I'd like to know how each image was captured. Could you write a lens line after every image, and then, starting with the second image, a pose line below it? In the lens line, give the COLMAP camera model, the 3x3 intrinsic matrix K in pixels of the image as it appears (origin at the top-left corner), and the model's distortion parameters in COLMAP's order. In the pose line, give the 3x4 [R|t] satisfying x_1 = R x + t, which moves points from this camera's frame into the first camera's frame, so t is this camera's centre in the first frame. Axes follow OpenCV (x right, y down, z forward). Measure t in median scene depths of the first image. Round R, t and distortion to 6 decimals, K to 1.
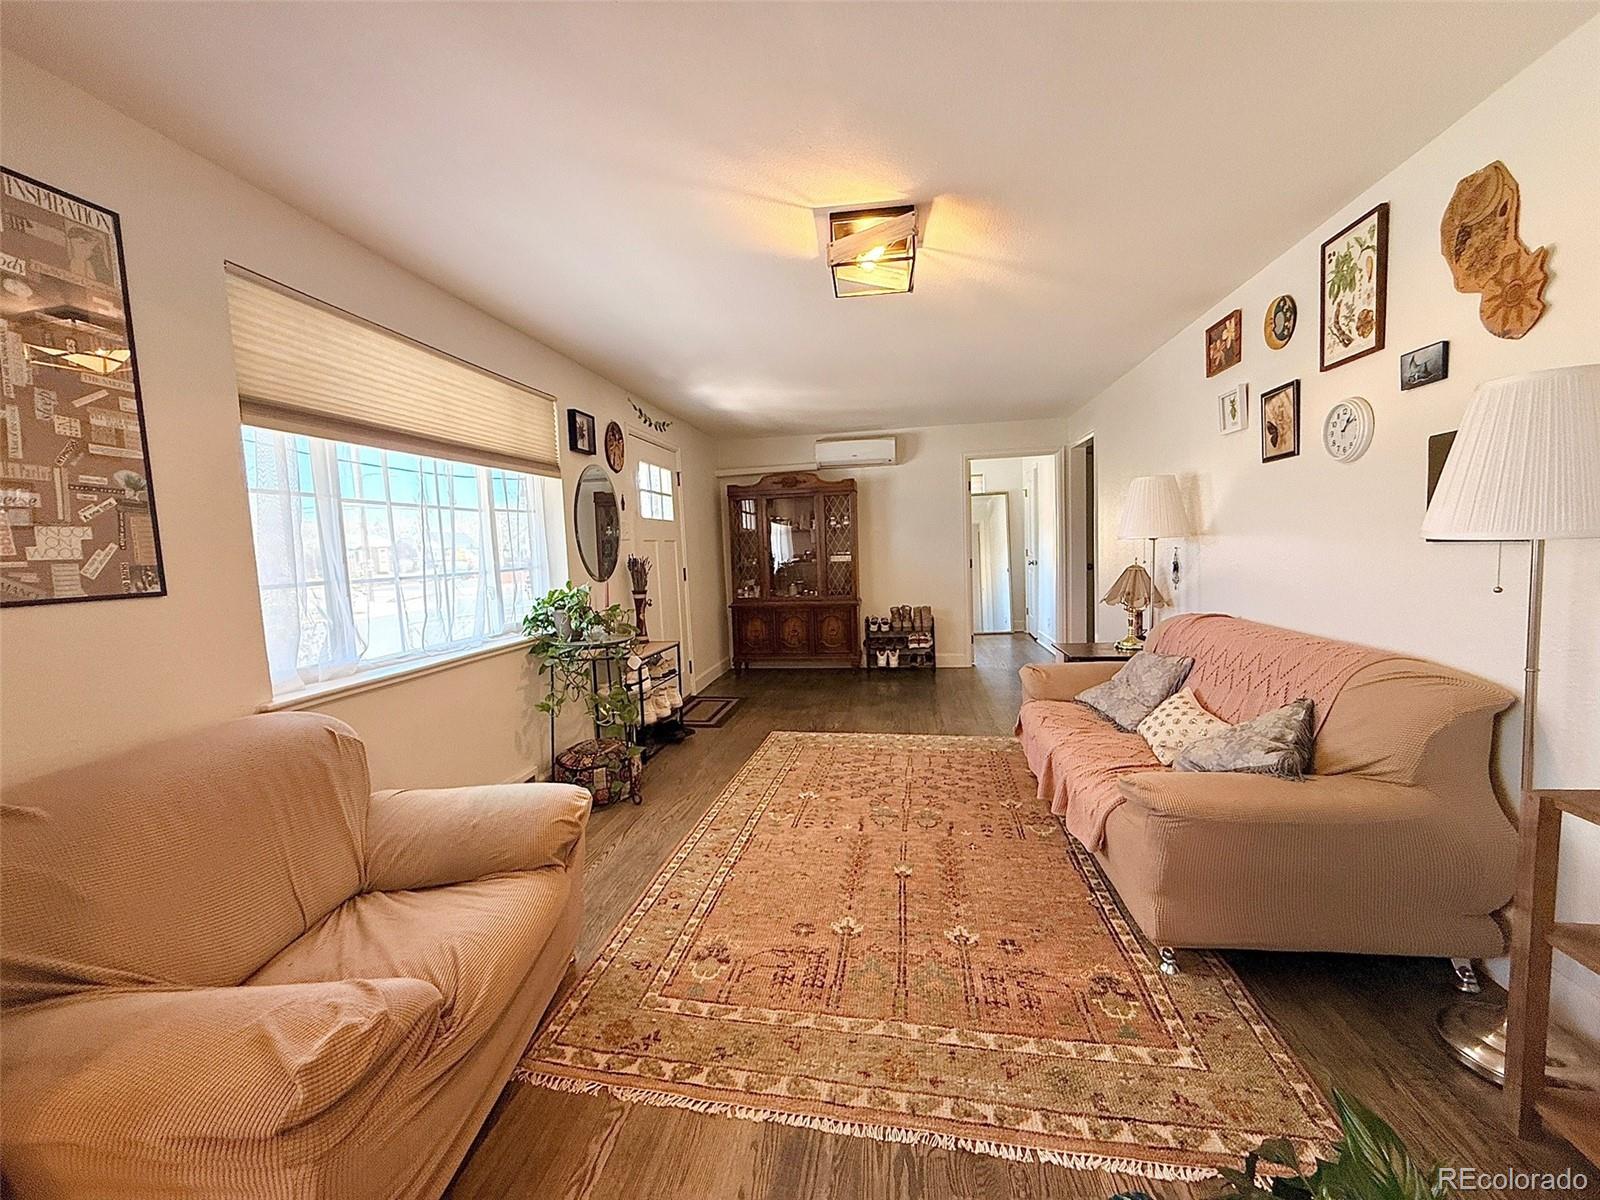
lens RADIAL K [[636.2, 0, 795.5], [0, 636.2, 601.6], [0, 0, 1]] dist [-0.002560, -0.000059]
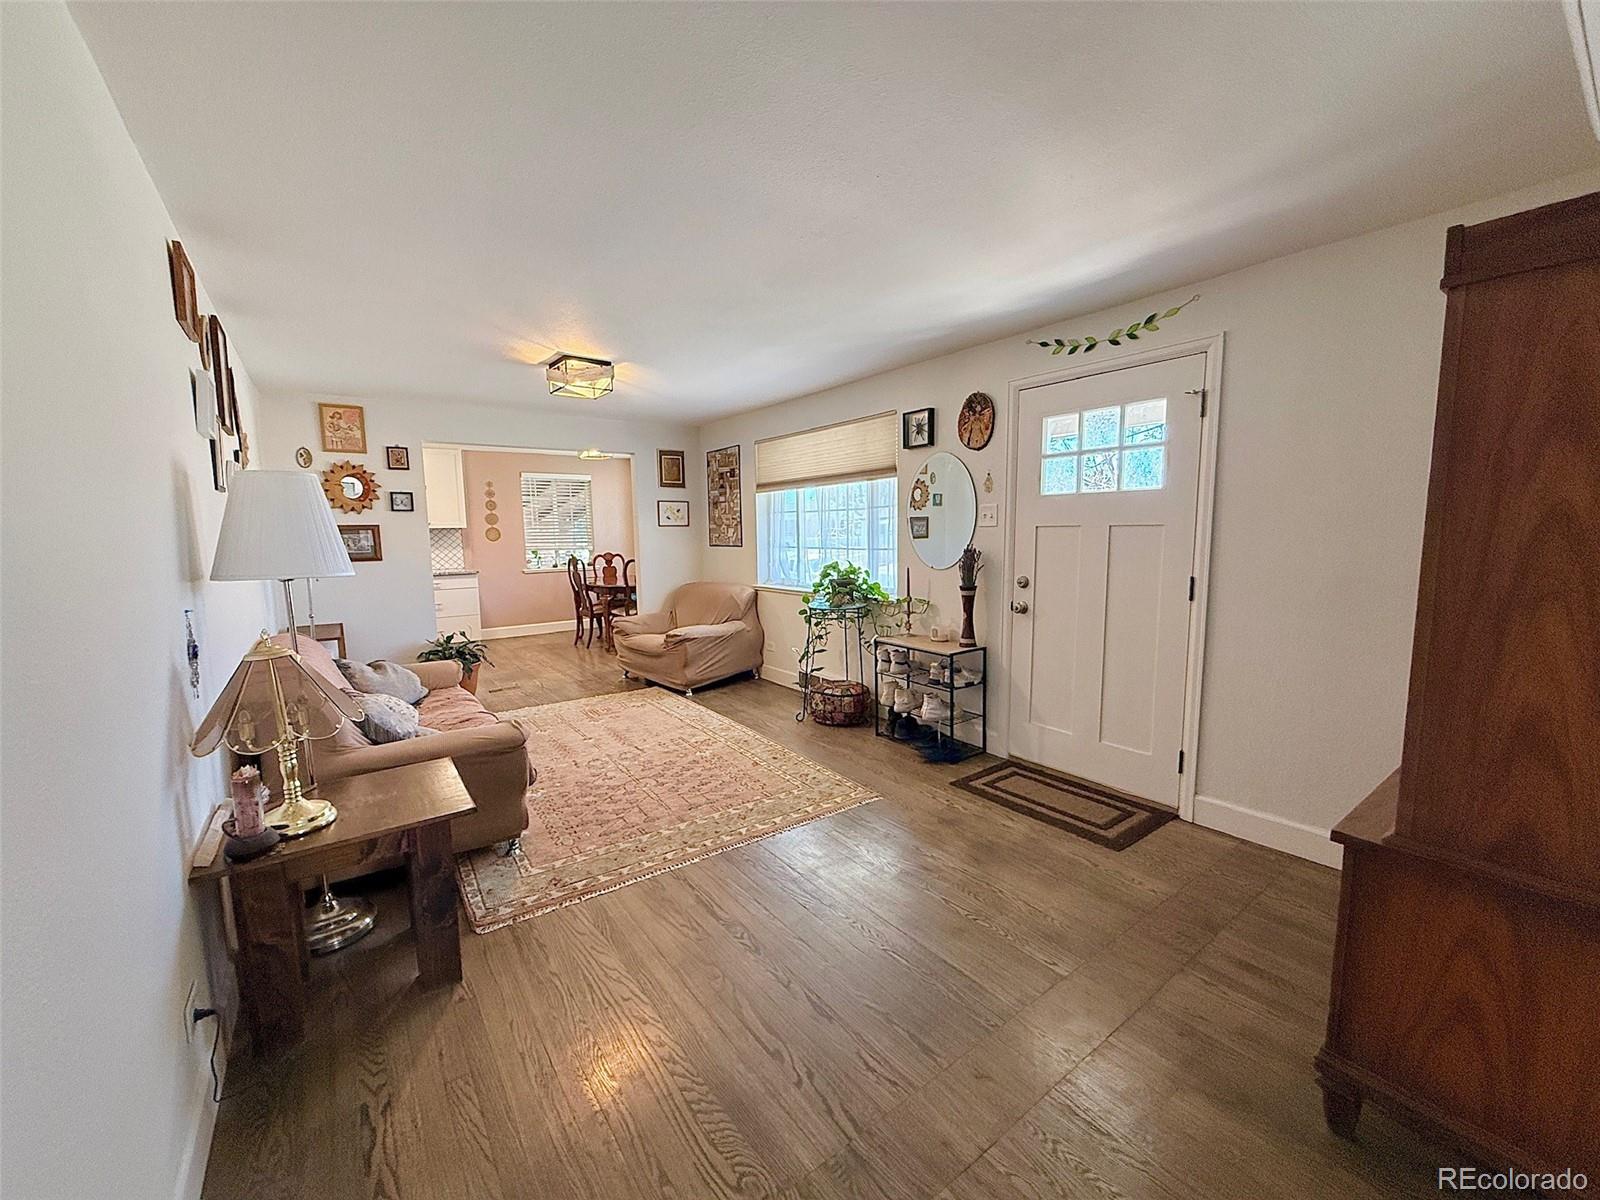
lens RADIAL K [[636.2, 0, 795.5], [0, 636.2, 601.6], [0, 0, 1]] dist [-0.002560, -0.000059]
pose [[-0.695841, 0.132665, -0.705836, 0.850121], [-0.017275, 0.979415, 0.201115, -0.265857], [0.717988, 0.152137, -0.679226, 2.259769]]
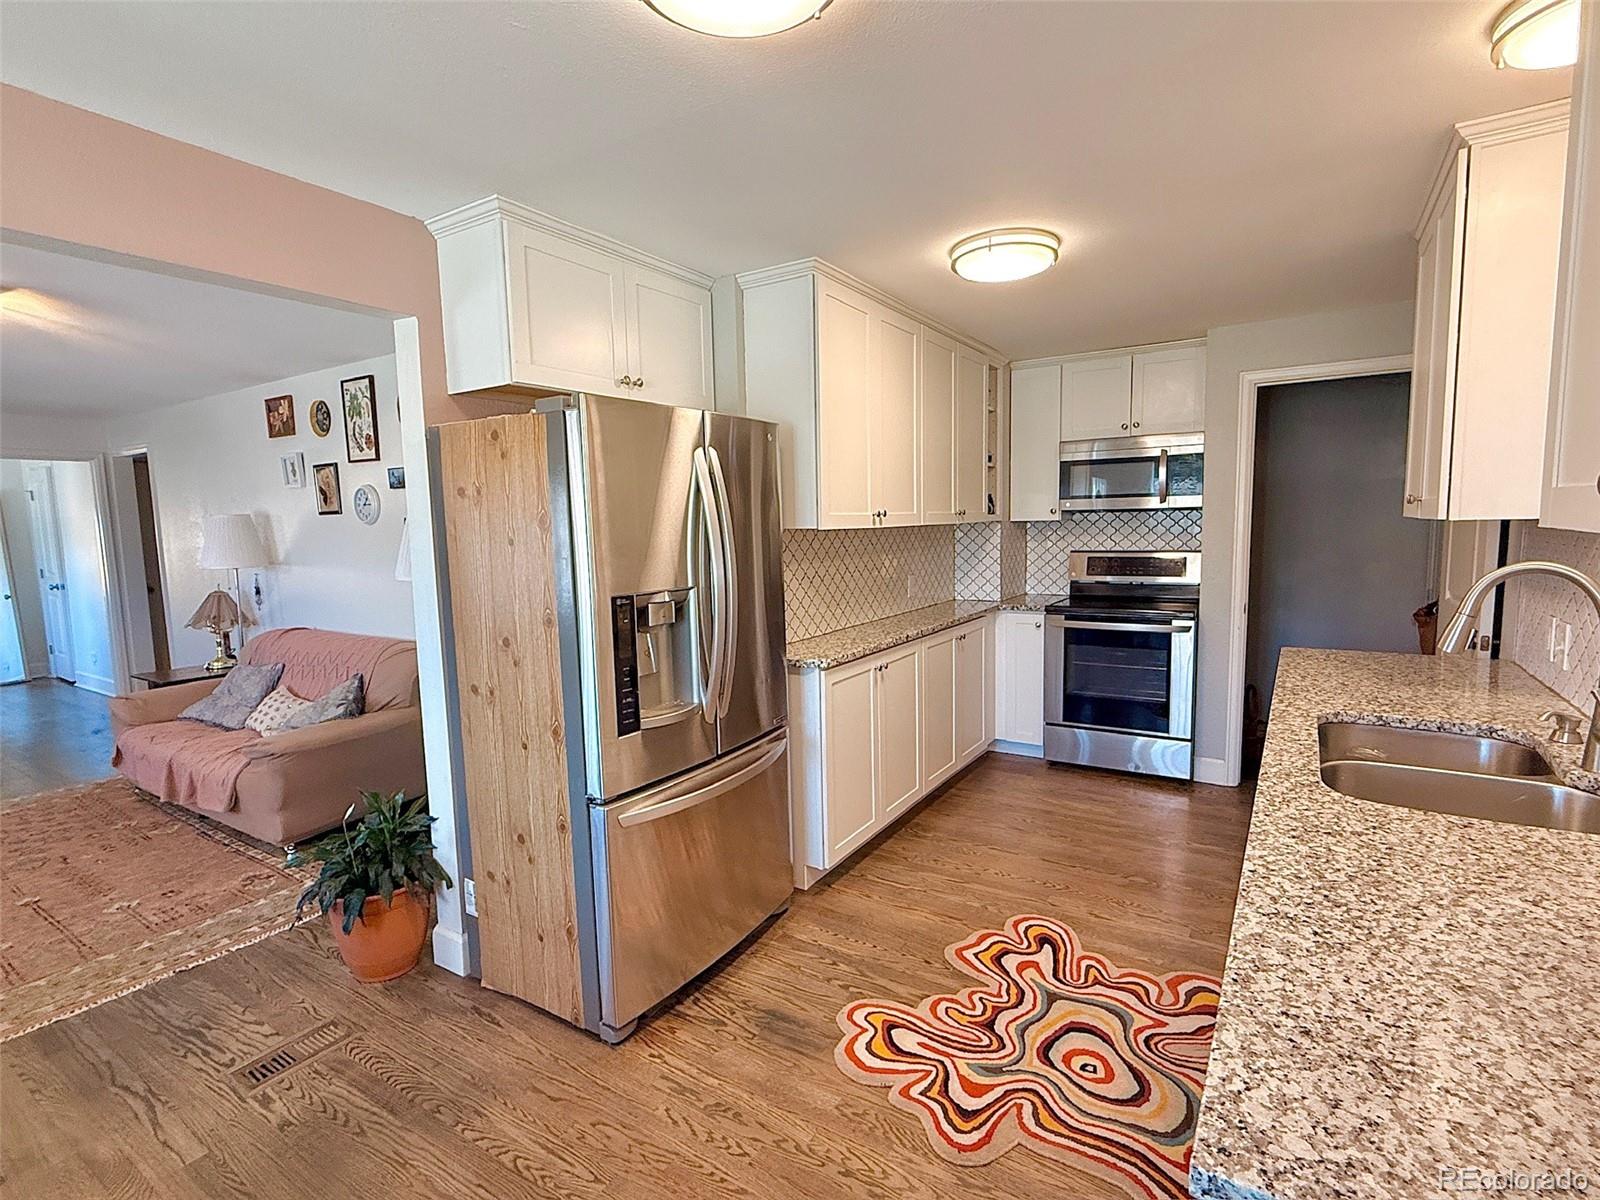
lens RADIAL K [[777.5, 0, 800.0], [0, 777.5, 600.0], [0, 0, 1]] dist [-0.001531, 0.000088]
pose [[0.391999, -0.064787, 0.917682, -0.426510], [0.082511, 0.995973, 0.035069, -0.008302], [-0.916258, 0.061971, 0.395766, -0.629458]]
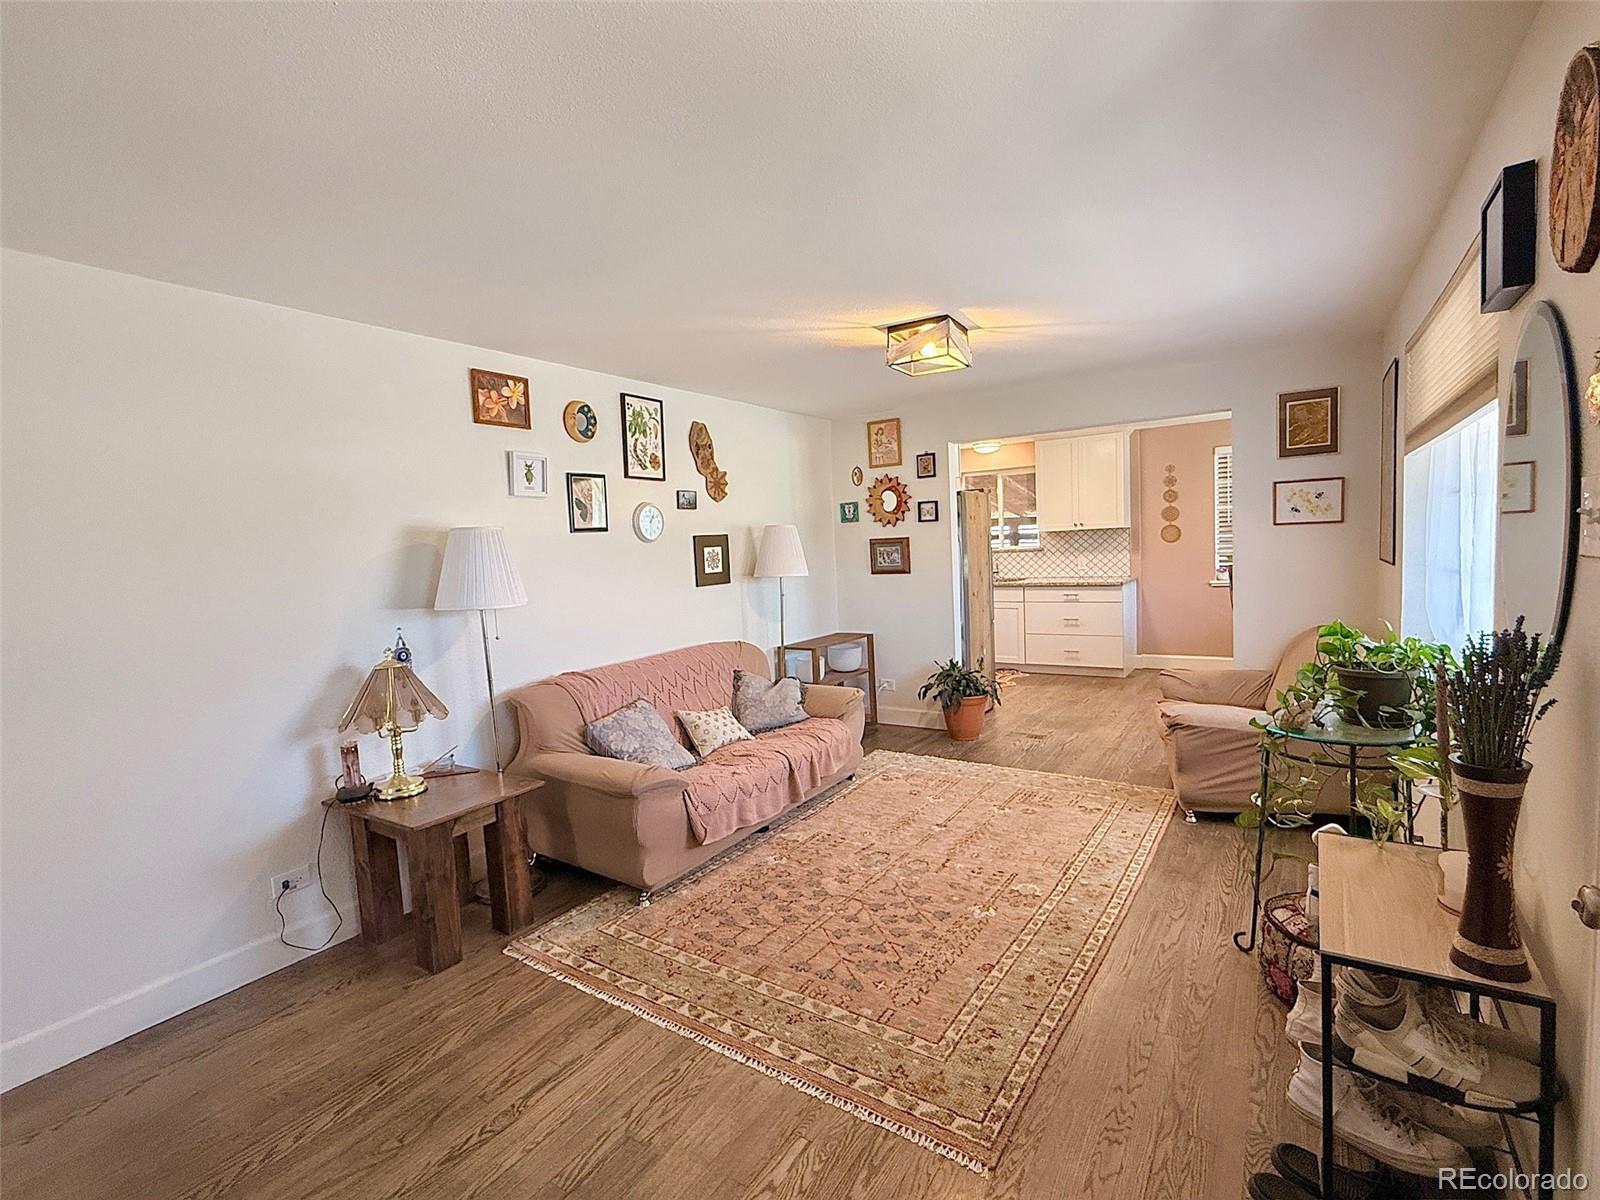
lens RADIAL K [[747.5, 0, 797.0], [0, 747.5, 600.9], [0, 0, 1]] dist [0.001446, 0.000343]
pose [[-0.911257, 0.053270, 0.408378, -0.189828], [0.119188, 0.983278, 0.137694, -0.242547], [-0.394214, 0.174148, -0.902368, 2.162336]]
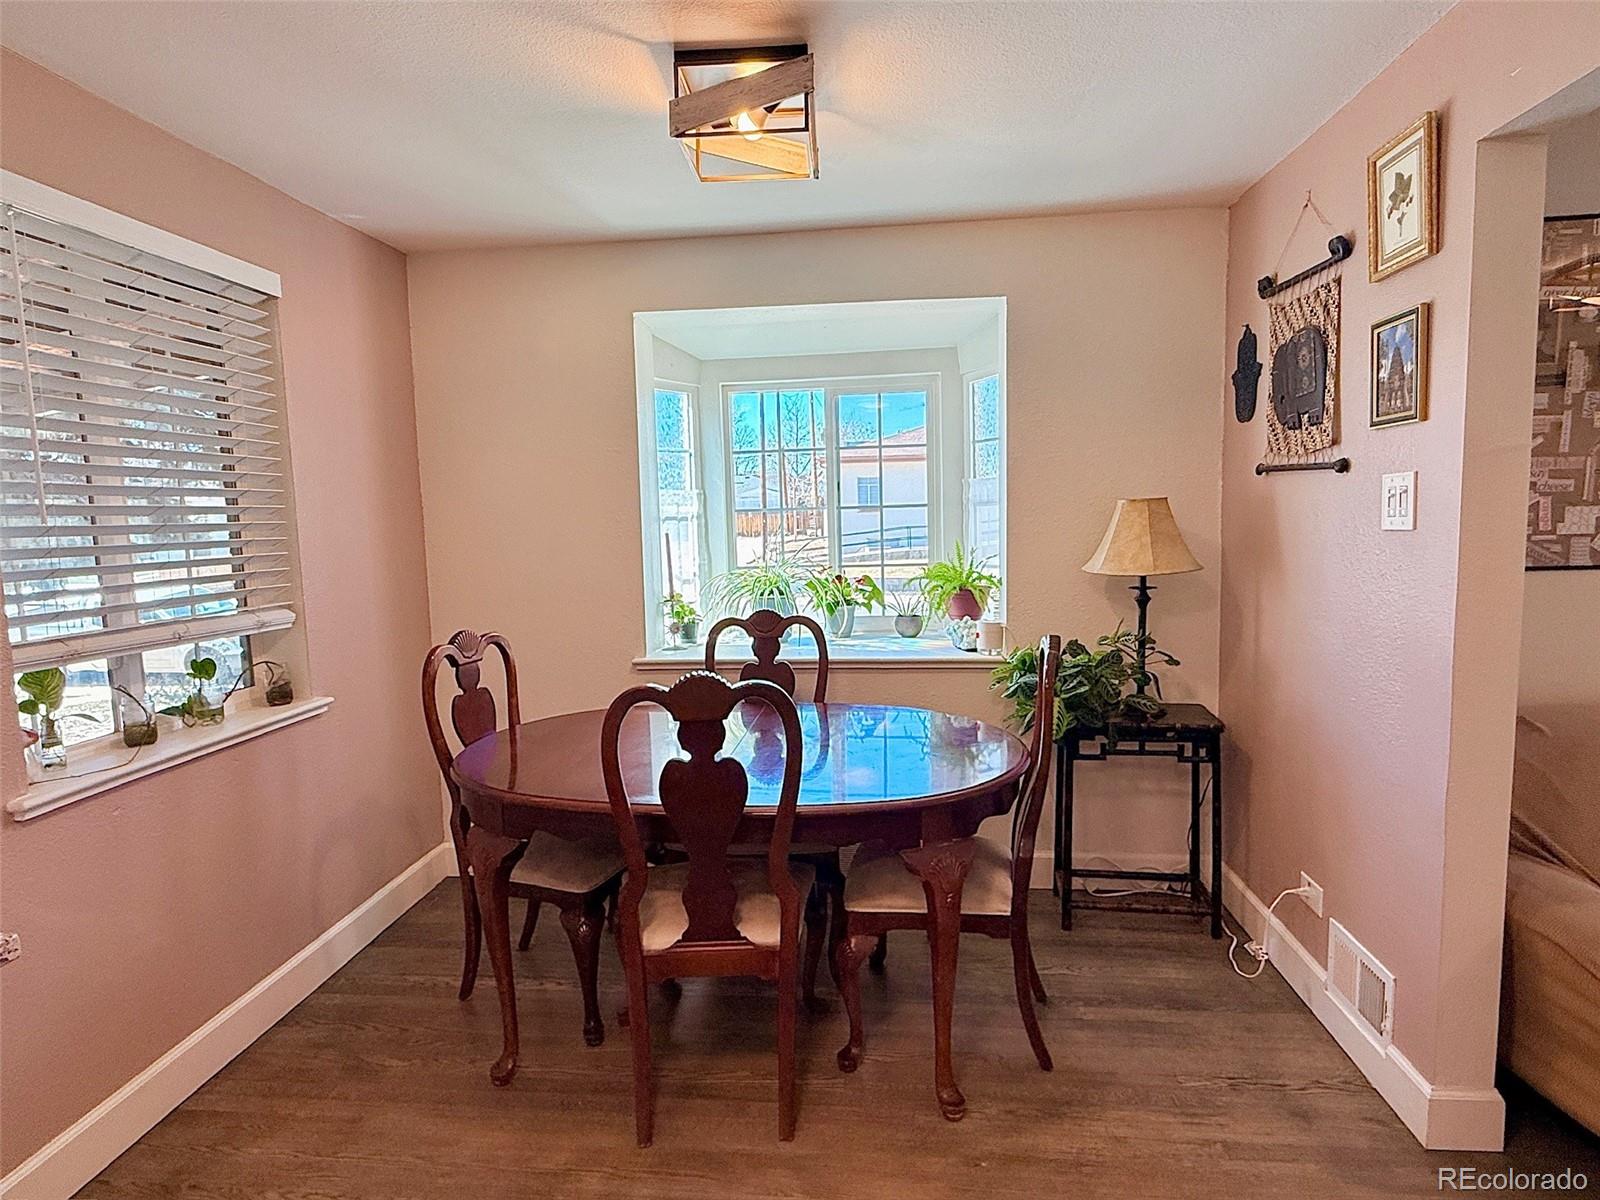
lens RADIAL K [[889.1, 0, 797.5], [0, 889.1, 604.2], [0, 0, 1]] dist [-0.000104, -0.001051]
pose [[0.066841, 0.141537, -0.987674, 0.226266], [-0.060429, 0.988645, 0.137587, -0.040183], [0.995932, 0.050488, 0.074635, -0.316105]]
